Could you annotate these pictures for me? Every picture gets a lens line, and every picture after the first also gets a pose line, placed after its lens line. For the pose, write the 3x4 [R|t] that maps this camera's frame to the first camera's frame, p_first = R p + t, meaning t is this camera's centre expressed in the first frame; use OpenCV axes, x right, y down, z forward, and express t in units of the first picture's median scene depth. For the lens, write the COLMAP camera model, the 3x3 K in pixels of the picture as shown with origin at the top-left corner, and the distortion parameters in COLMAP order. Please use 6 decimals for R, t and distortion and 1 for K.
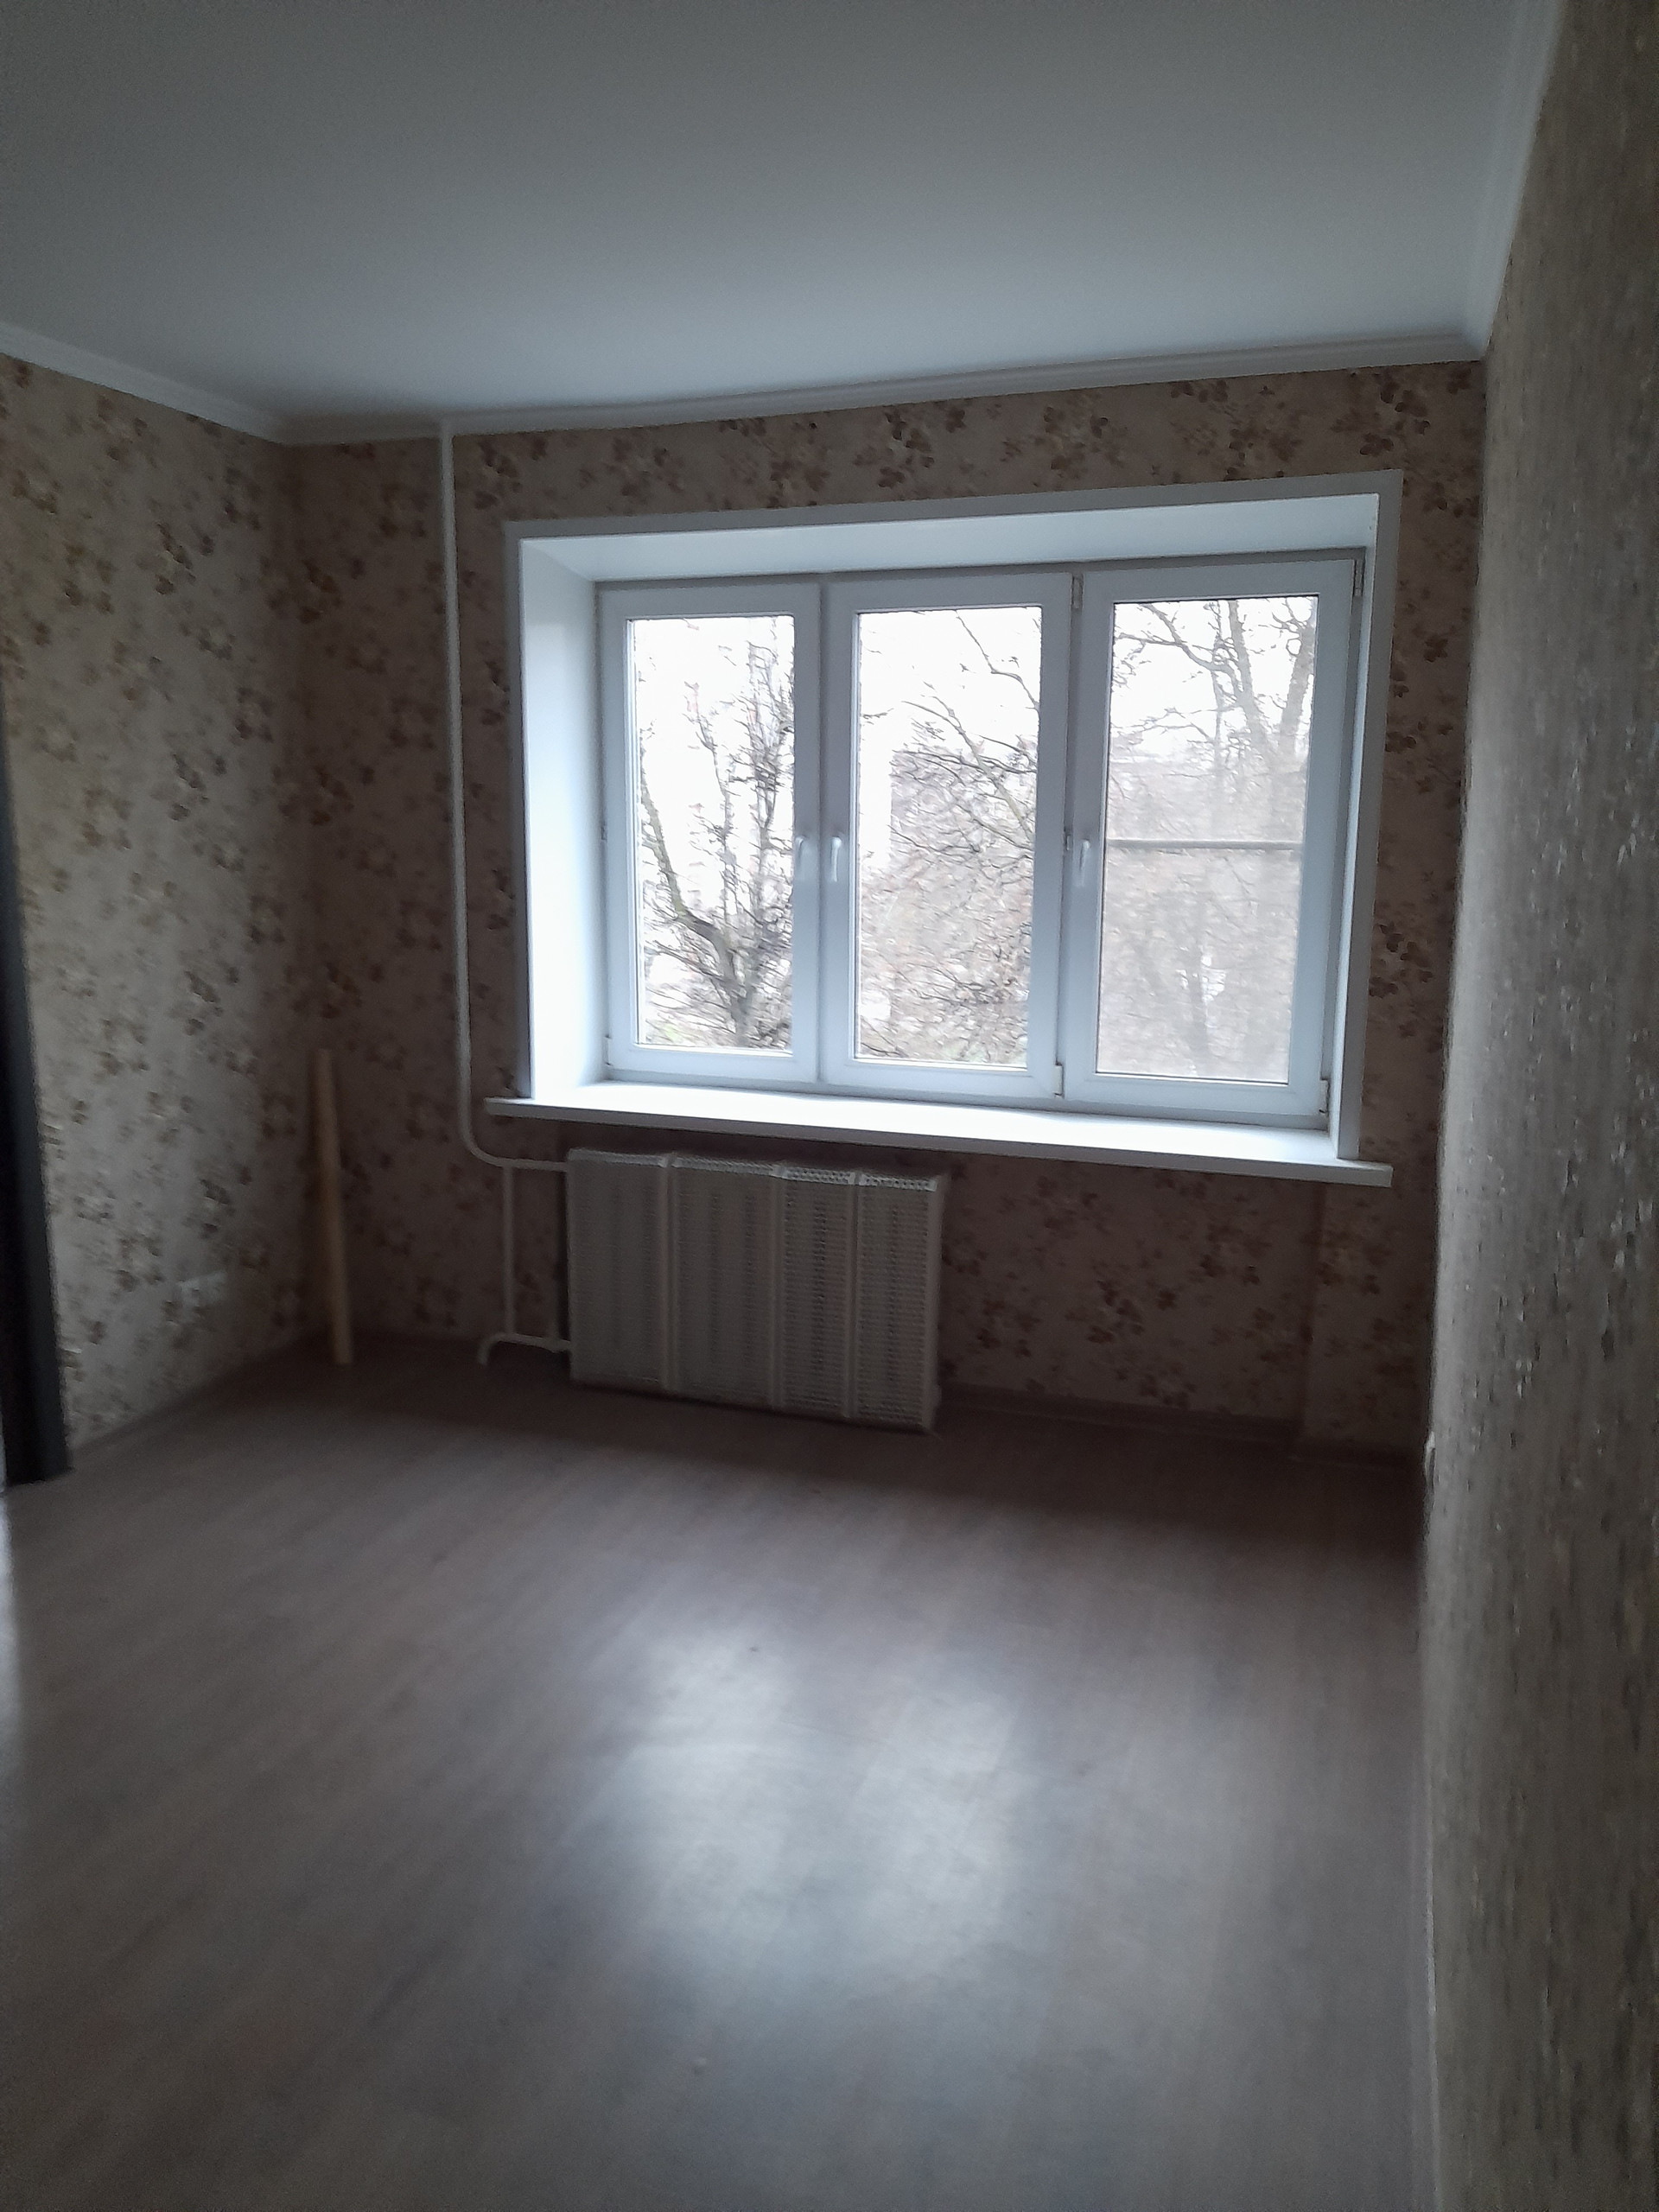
lens RADIAL K [[1602.7, 0, 853.2], [0, 1602.7, 1111.1], [0, 0, 1]] dist [0.062189, -0.062519]
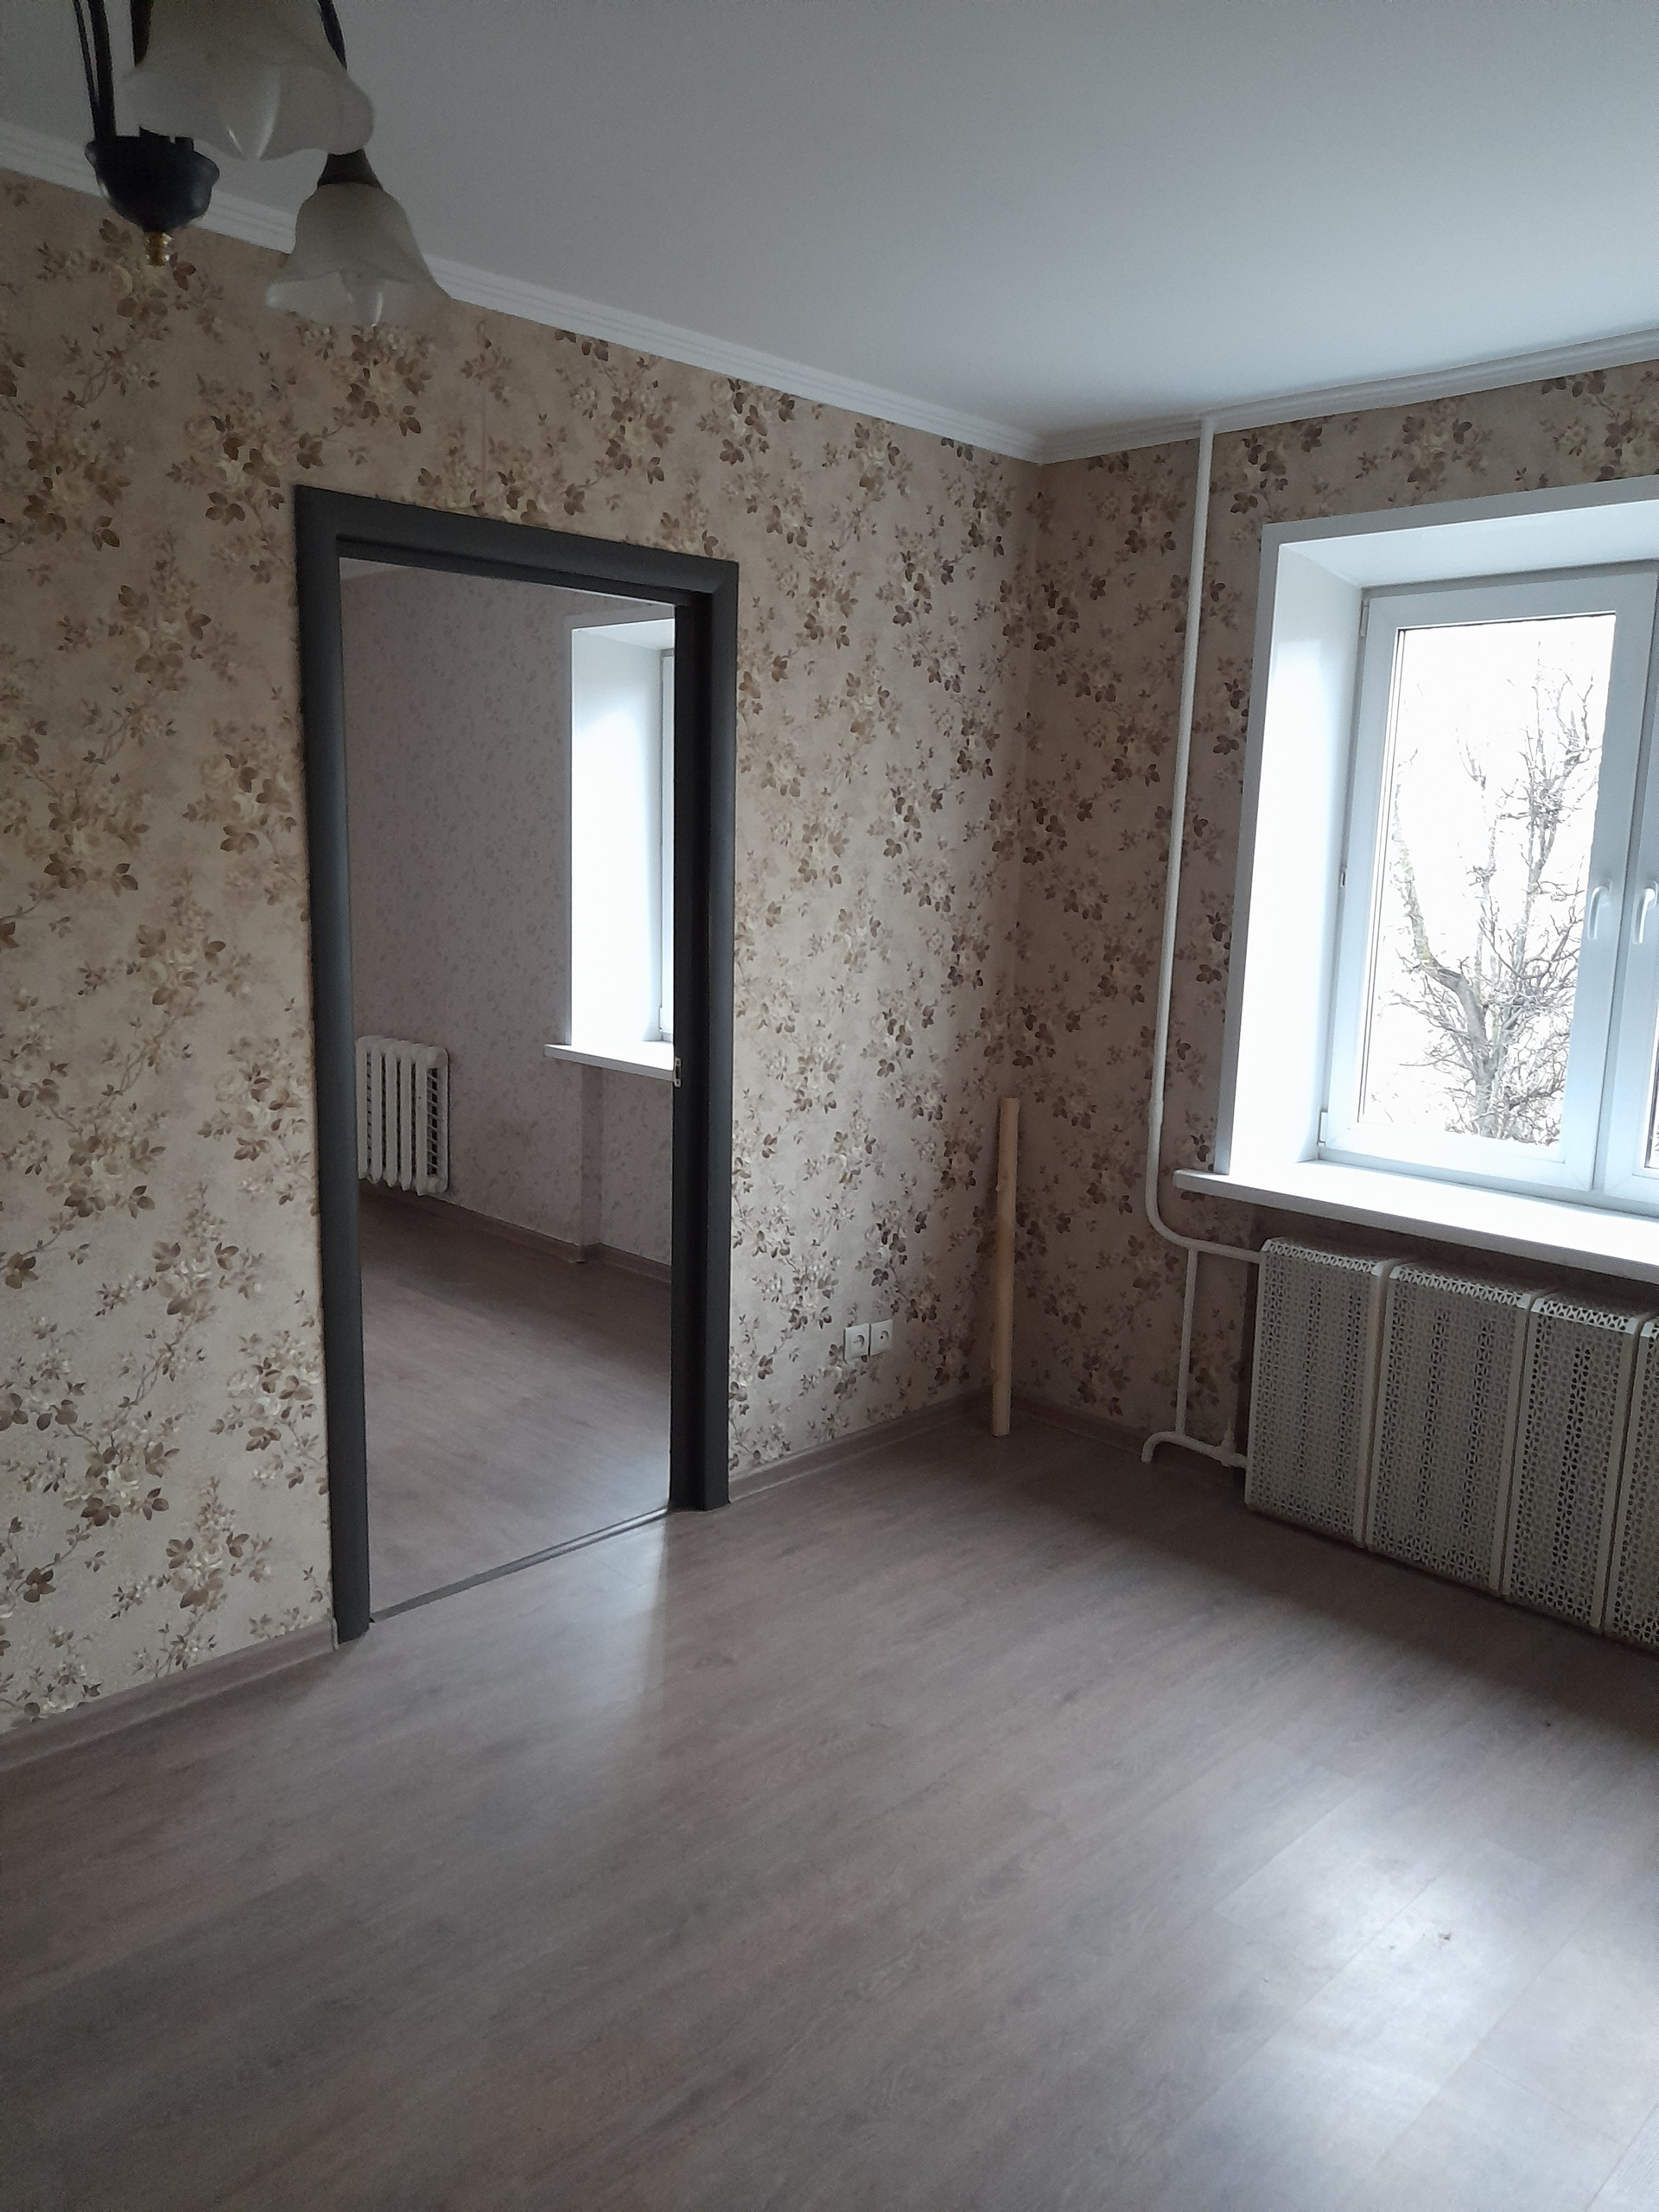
lens RADIAL K [[1619.4, 0, 822.2], [0, 1619.4, 1109.1], [0, 0, 1]] dist [0.069730, -0.072971]
pose [[0.895916, 0.086622, -0.435697, -0.014286], [-0.097463, 0.995236, -0.002547, -0.020622], [0.433401, 0.044746, 0.900090, 0.103469]]
